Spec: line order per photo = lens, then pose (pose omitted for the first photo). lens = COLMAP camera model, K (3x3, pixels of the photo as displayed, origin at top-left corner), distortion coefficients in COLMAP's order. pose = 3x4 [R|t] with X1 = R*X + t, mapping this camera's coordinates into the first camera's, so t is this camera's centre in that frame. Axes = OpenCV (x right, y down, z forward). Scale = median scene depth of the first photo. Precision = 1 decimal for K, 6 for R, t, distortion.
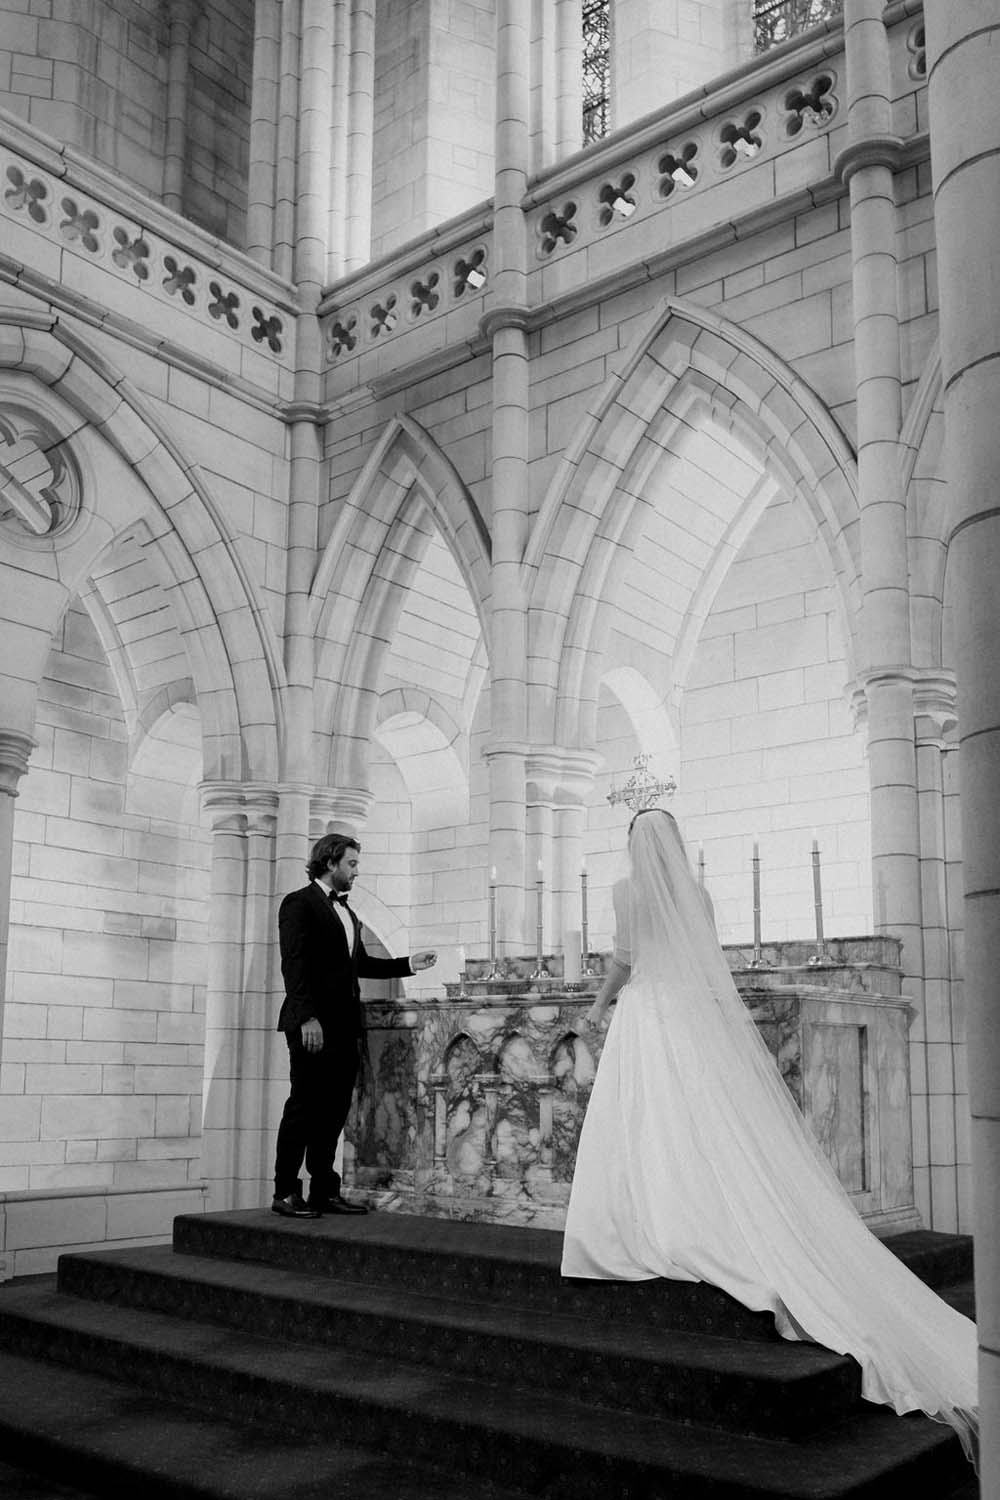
lens RADIAL K [[1311.6, 0, 500.7], [0, 1311.6, 910.0], [0, 0, 1]] dist [-0.010057, -0.017296]
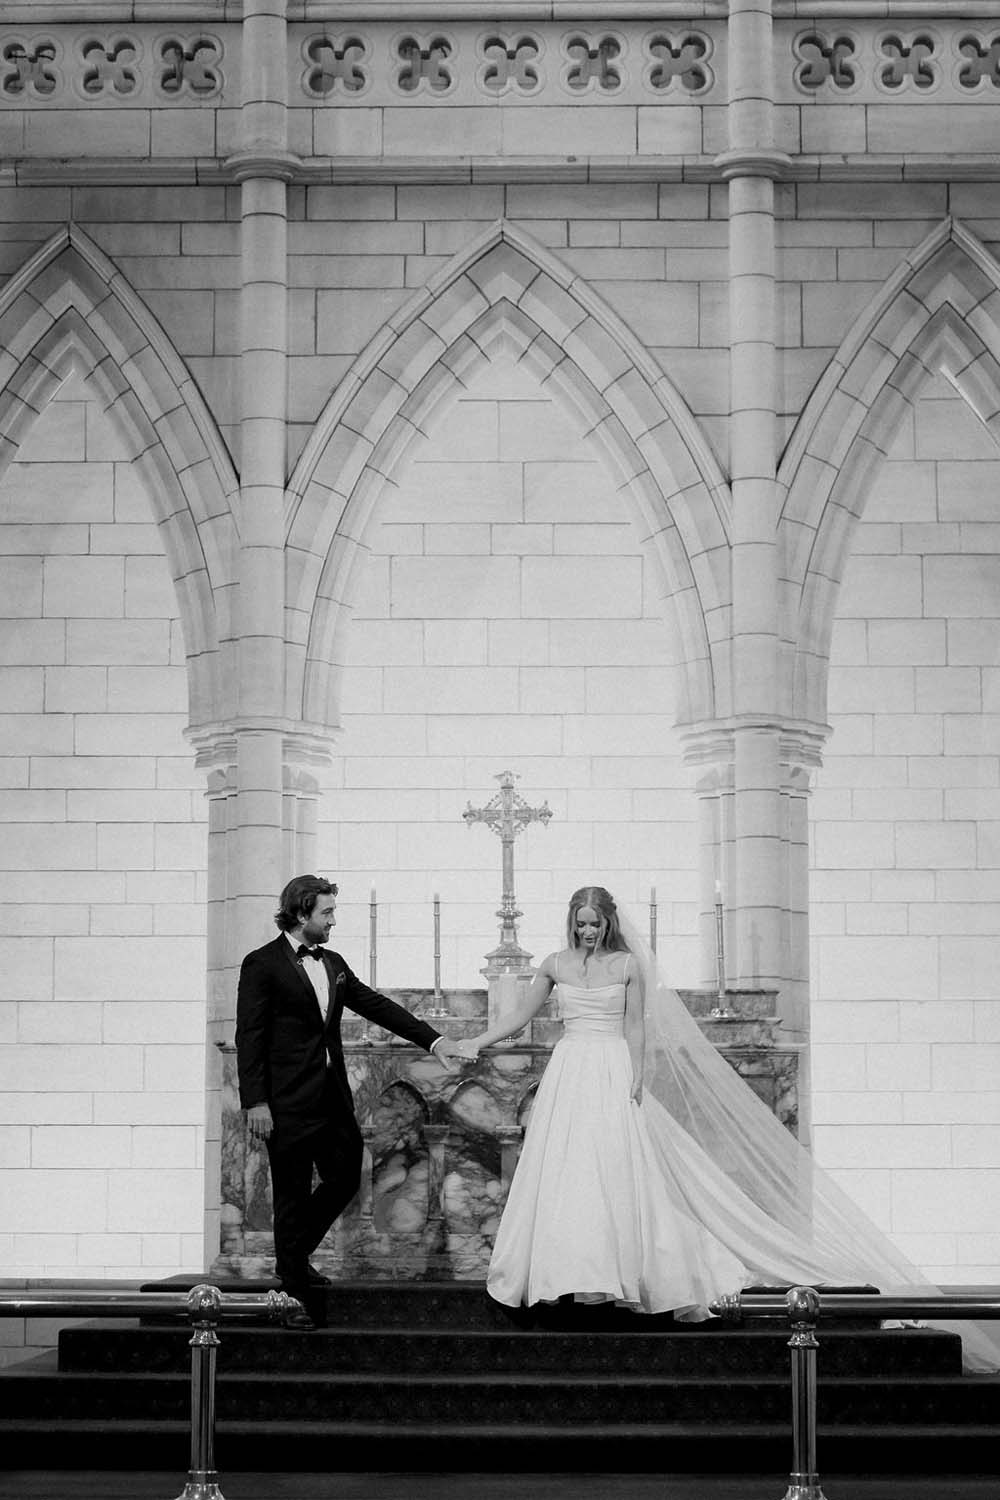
lens RADIAL K [[3923.3, 0, 401.2], [0, 3923.3, 707.4], [0, 0, 1]] dist [-0.029612, -0.006497]
pose [[0.788235, 0.064202, 0.612016, -1.681567], [-0.071104, 0.997384, -0.013051, -0.128463], [-0.611253, -0.033229, 0.790737, -1.140077]]
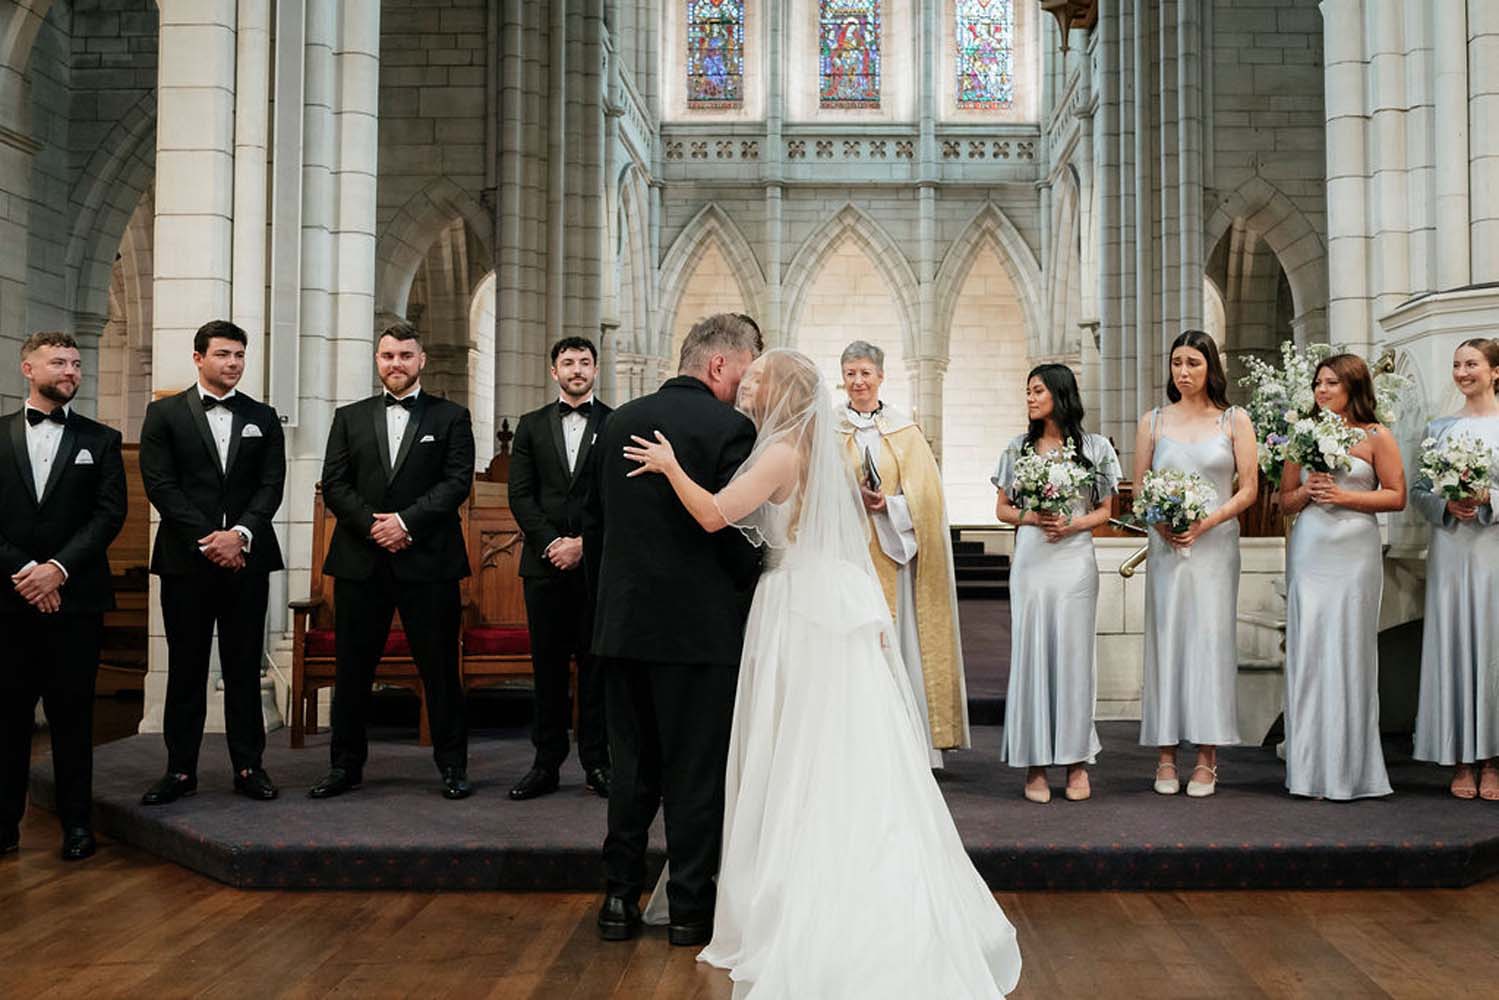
lens RADIAL K [[1460.6, 0, 848.9], [0, 1460.6, 472.5], [0, 0, 1]] dist [-0.004900, -0.007921]
pose [[0.770901, 0.016215, 0.636748, -2.051620], [-0.074759, 0.995070, 0.065169, -0.116414], [-0.632553, -0.097841, 0.768313, -1.587867]]
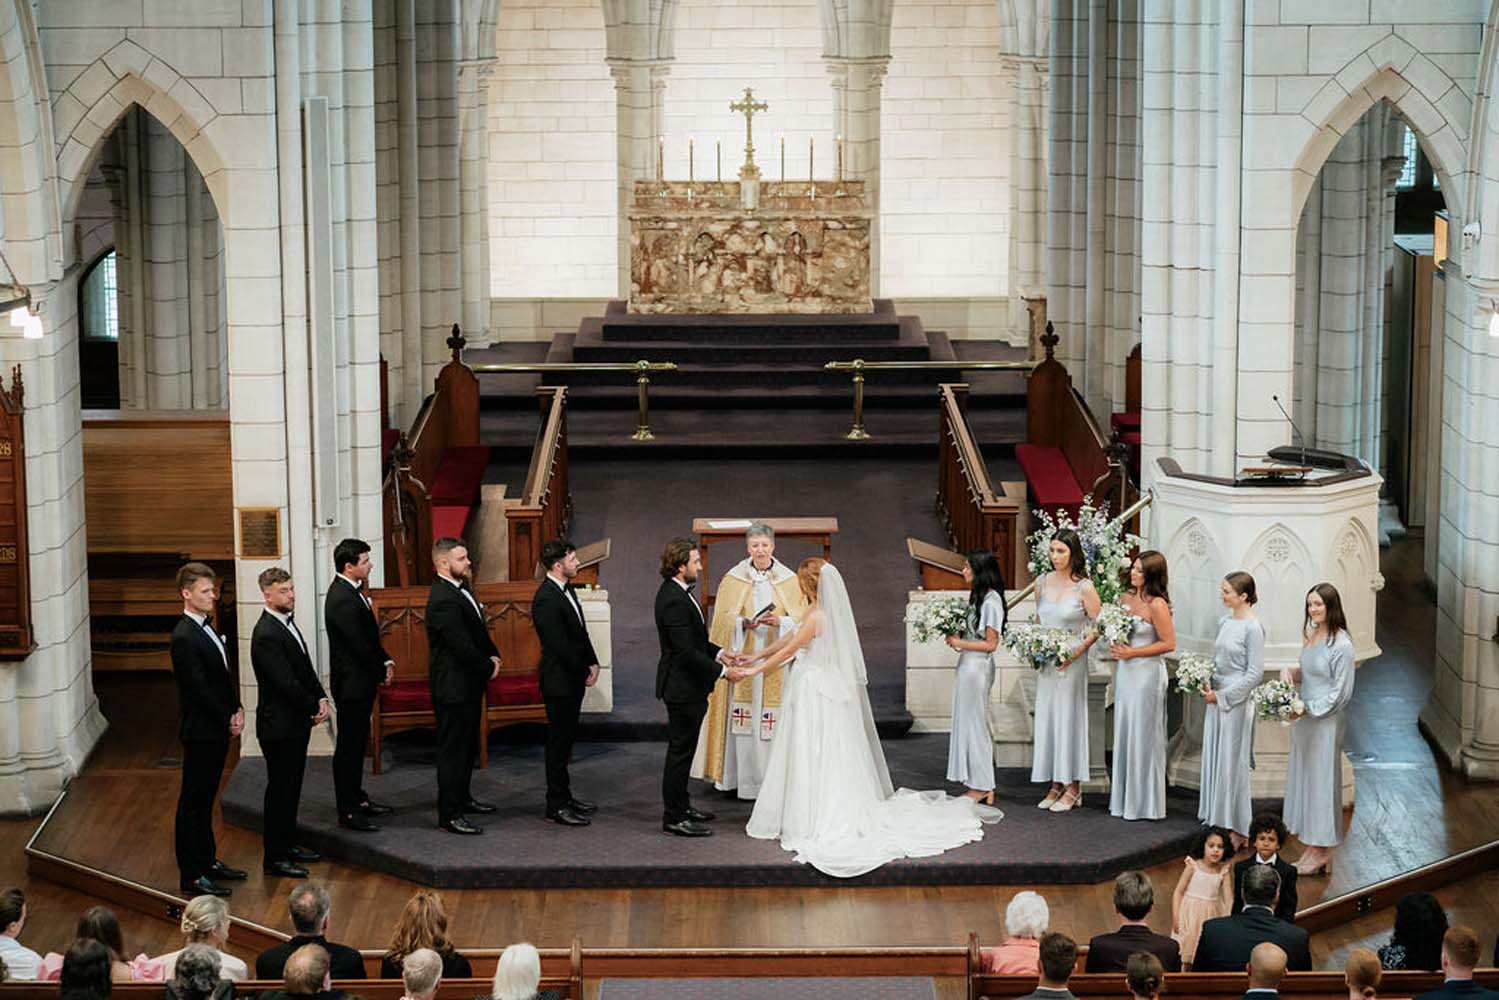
lens RADIAL K [[3551.1, 0, 718.3], [0, 3551.1, 419.8], [0, 0, 1]] dist [-0.012927, -0.074115]
pose [[0.772878, -0.125514, 0.622018, -3.667475], [-0.066284, 0.958911, 0.275855, -1.220140], [-0.631083, -0.254433, 0.732801, -3.386171]]
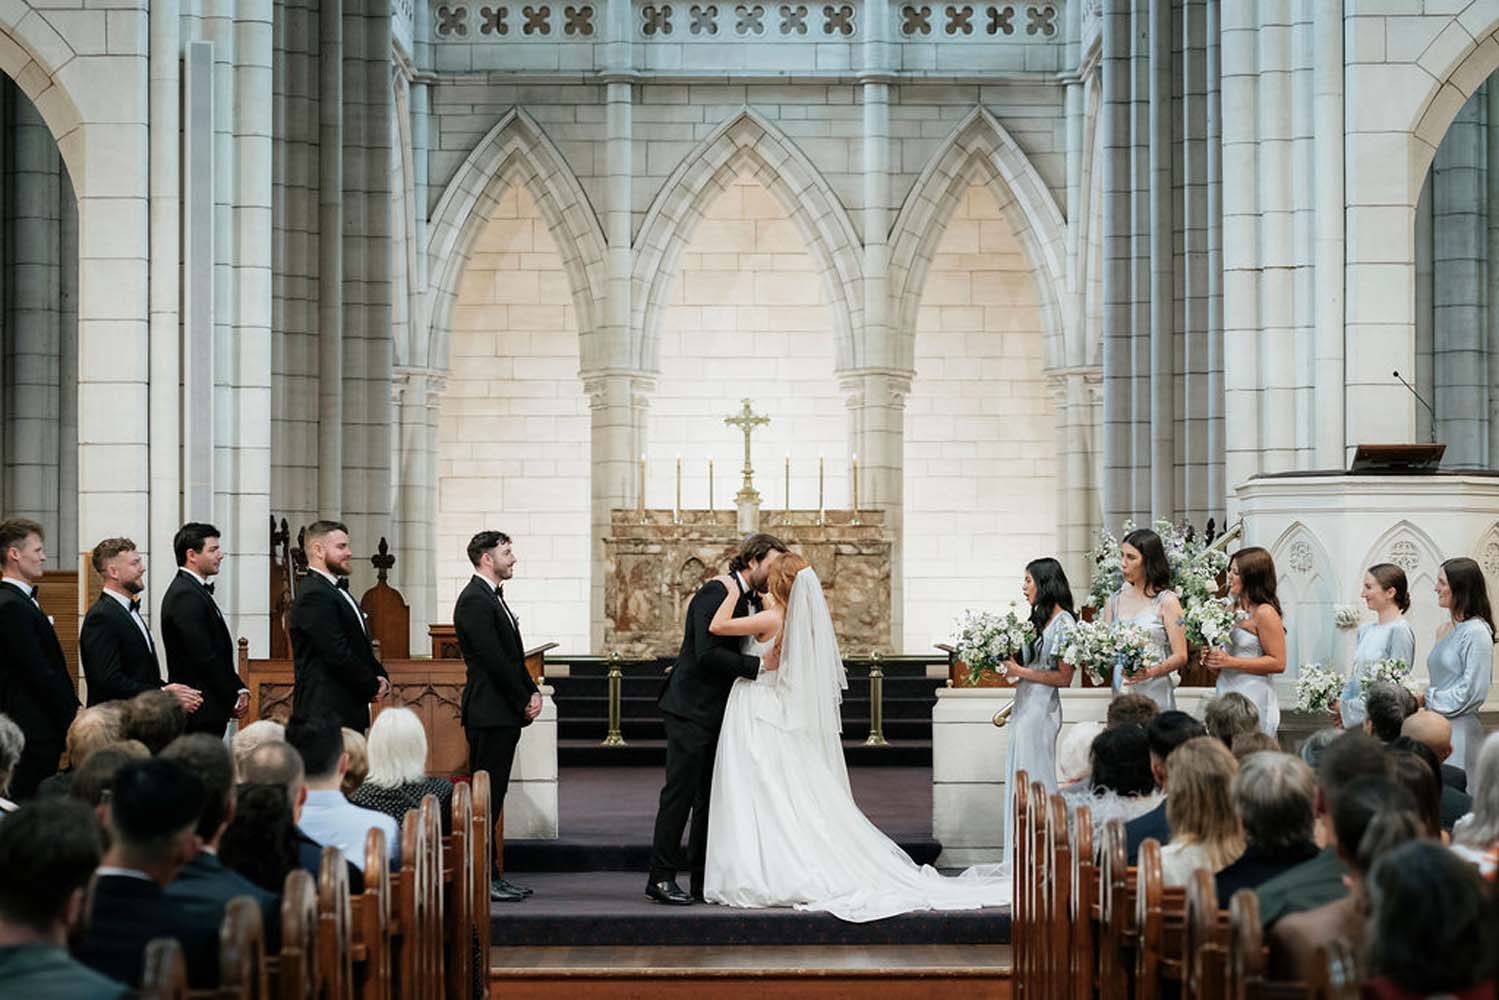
lens RADIAL K [[3920.7, 0, 794.7], [0, 3920.7, 546.8], [0, 0, 1]] dist [-0.029612, -0.006497]
pose [[0.763054, 0.001402, 0.646333, -3.394934], [-0.073283, 0.993737, 0.084361, -0.386655], [-0.642167, -0.111737, 0.758377, -3.193696]]
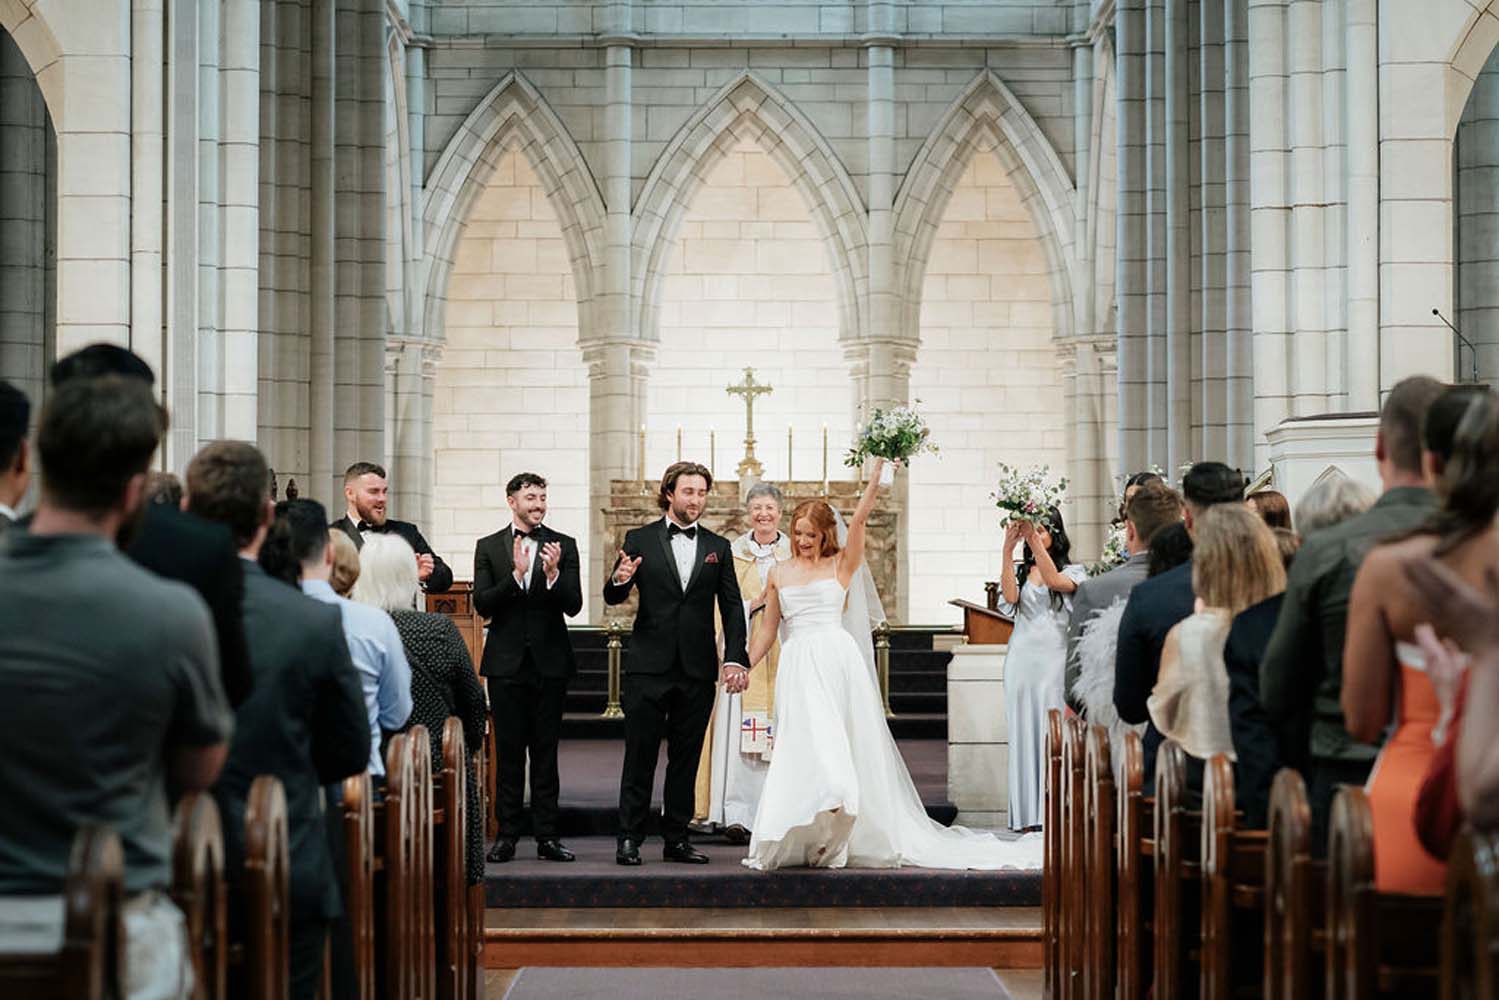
lens RADIAL K [[3880.4, 0, 749.5], [0, 3880.4, 500.0], [0, 0, 1]] dist [-0.028128, 0.000555]
pose [[0.769658, 0.009775, 0.638381, -3.291135], [-0.072497, 0.994754, 0.072174, -0.327856], [-0.634326, -0.101830, 0.766329, -3.059073]]
